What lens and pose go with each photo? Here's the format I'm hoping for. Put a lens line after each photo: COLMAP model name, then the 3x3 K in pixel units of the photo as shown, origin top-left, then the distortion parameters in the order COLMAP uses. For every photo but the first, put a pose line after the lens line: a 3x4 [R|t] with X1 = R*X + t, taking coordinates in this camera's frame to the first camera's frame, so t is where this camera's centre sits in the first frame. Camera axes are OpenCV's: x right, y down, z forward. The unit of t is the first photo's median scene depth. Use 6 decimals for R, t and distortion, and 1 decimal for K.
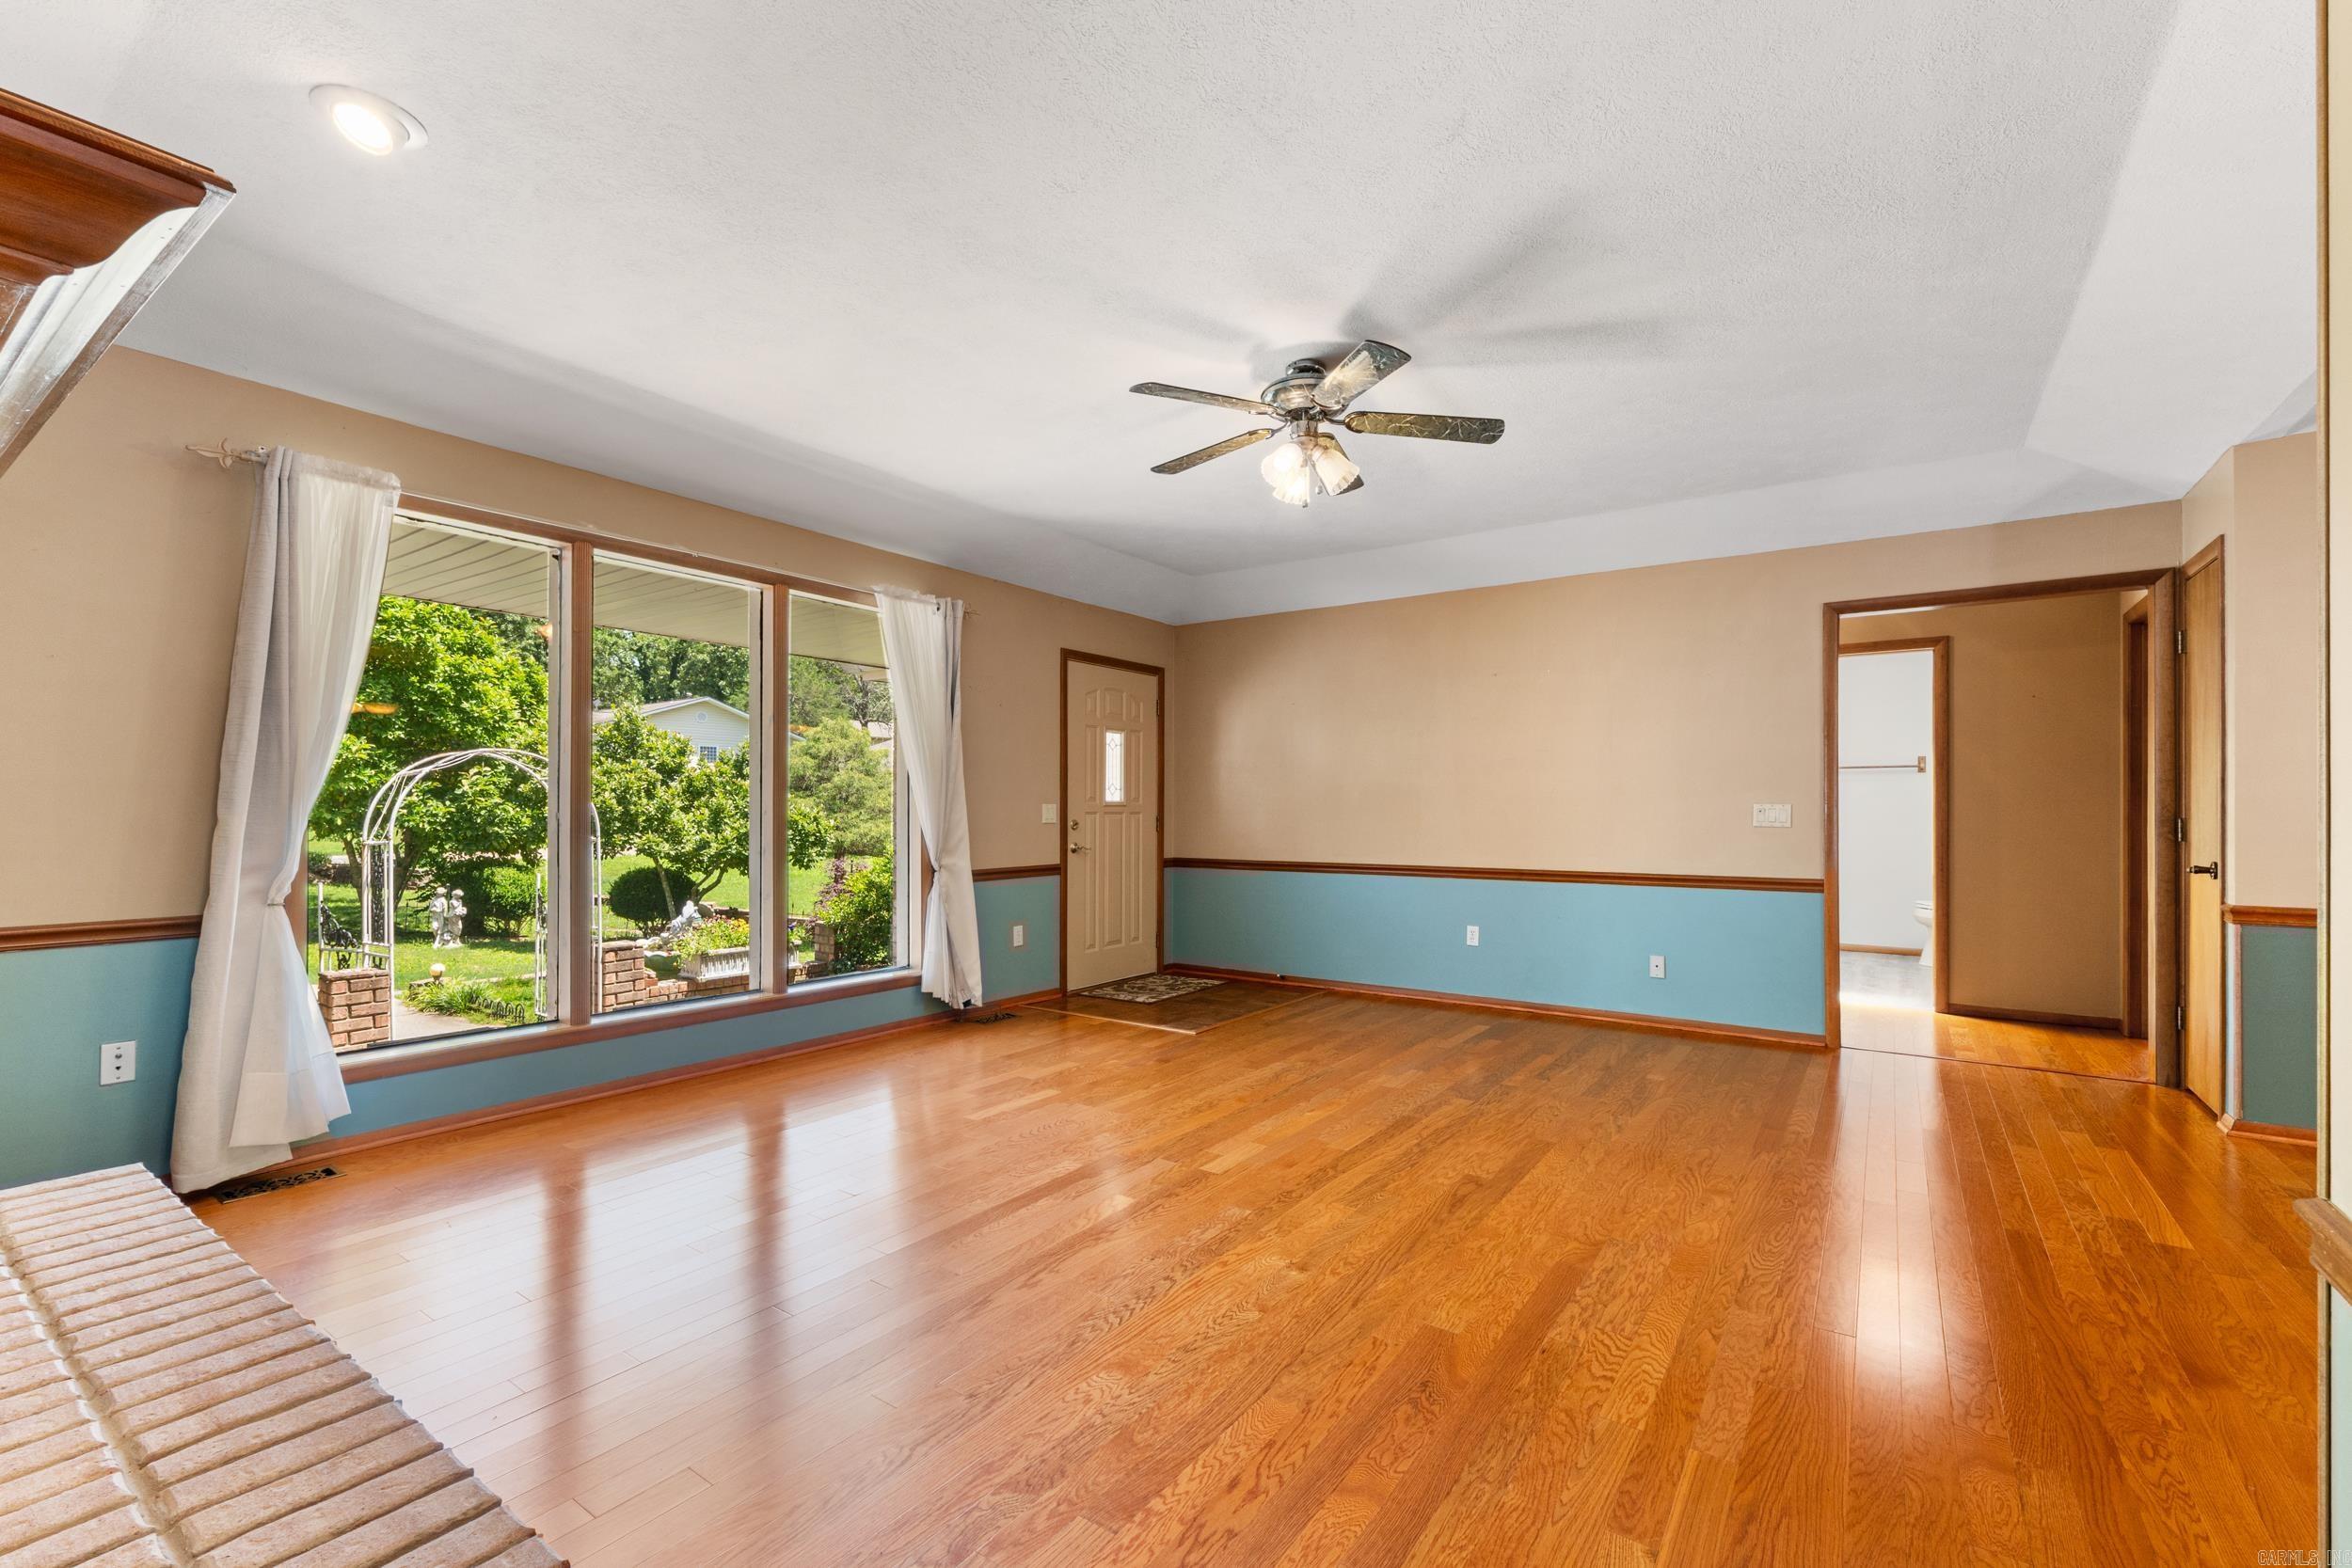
lens RADIAL K [[1004.7, 0, 1183.4], [0, 1004.7, 809.7], [0, 0, 1]] dist [-0.009133, -0.000081]
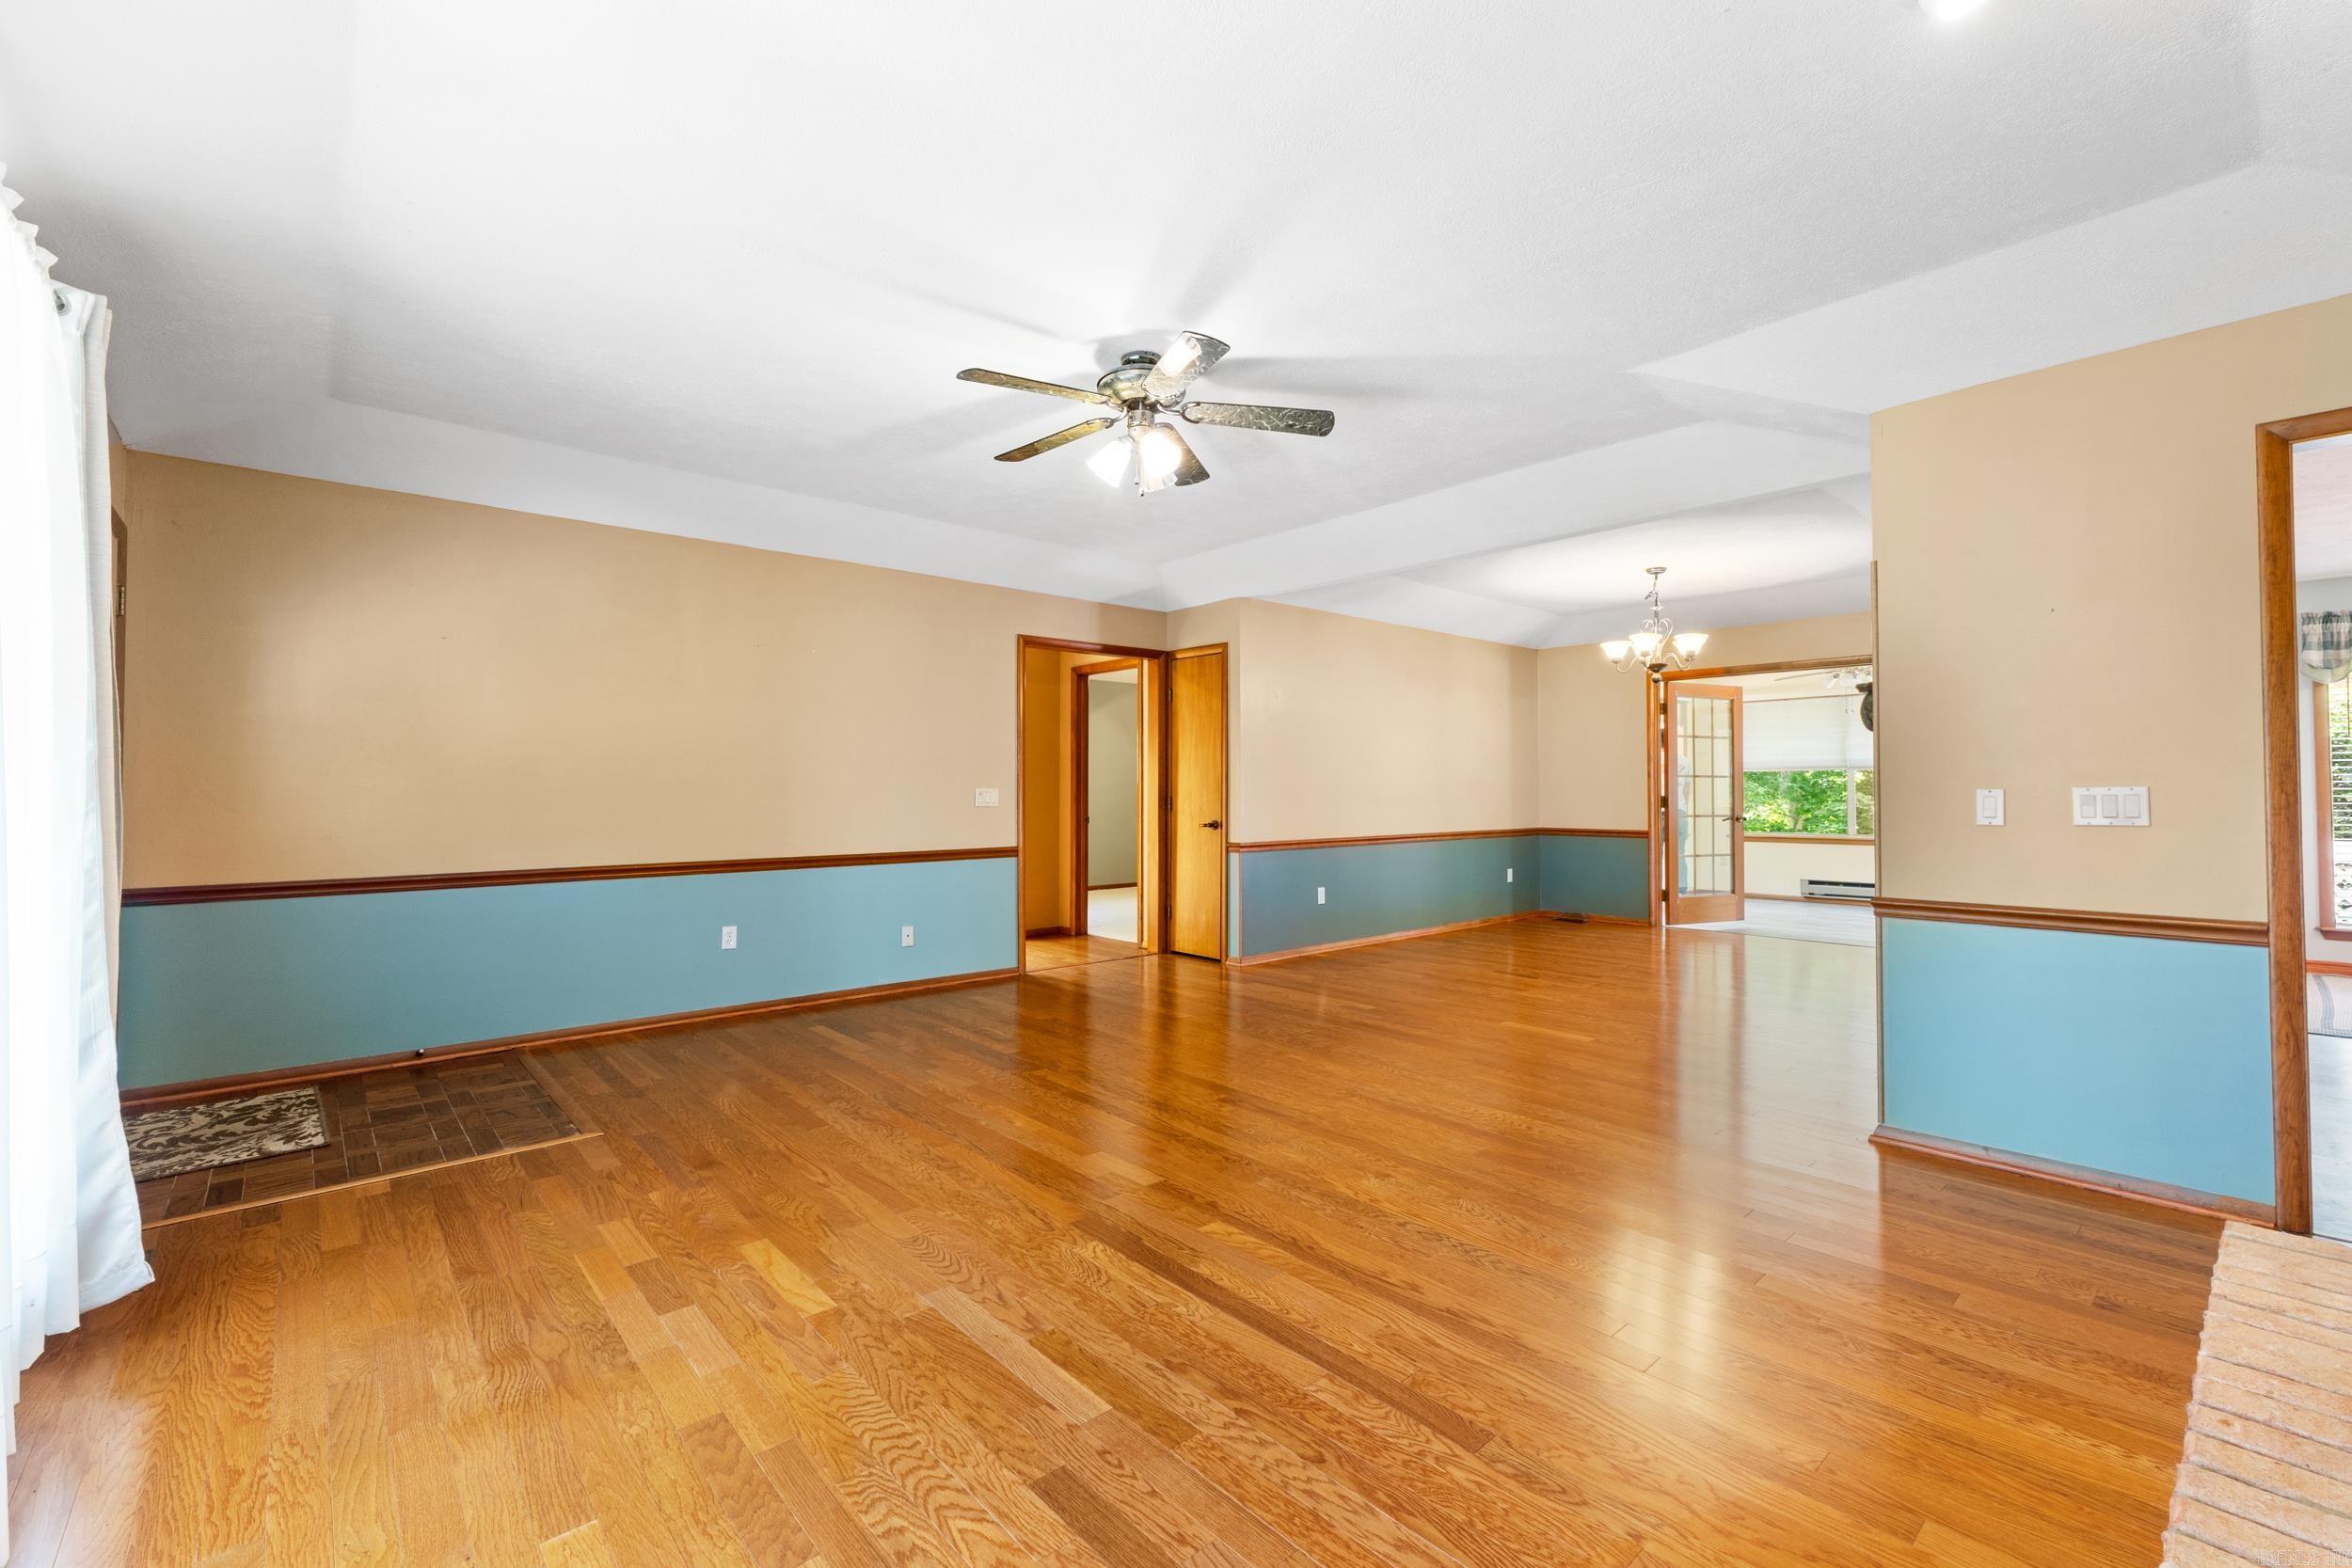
lens RADIAL K [[991.5, 0, 1177.3], [0, 991.5, 783.1], [0, 0, 1]] dist [0.001643, 0.000081]
pose [[0.237951, 0.001613, 0.971276, -0.705005], [0.004899, 0.999984, -0.002861, -0.010499], [-0.971265, 0.005439, 0.237940, 0.606368]]
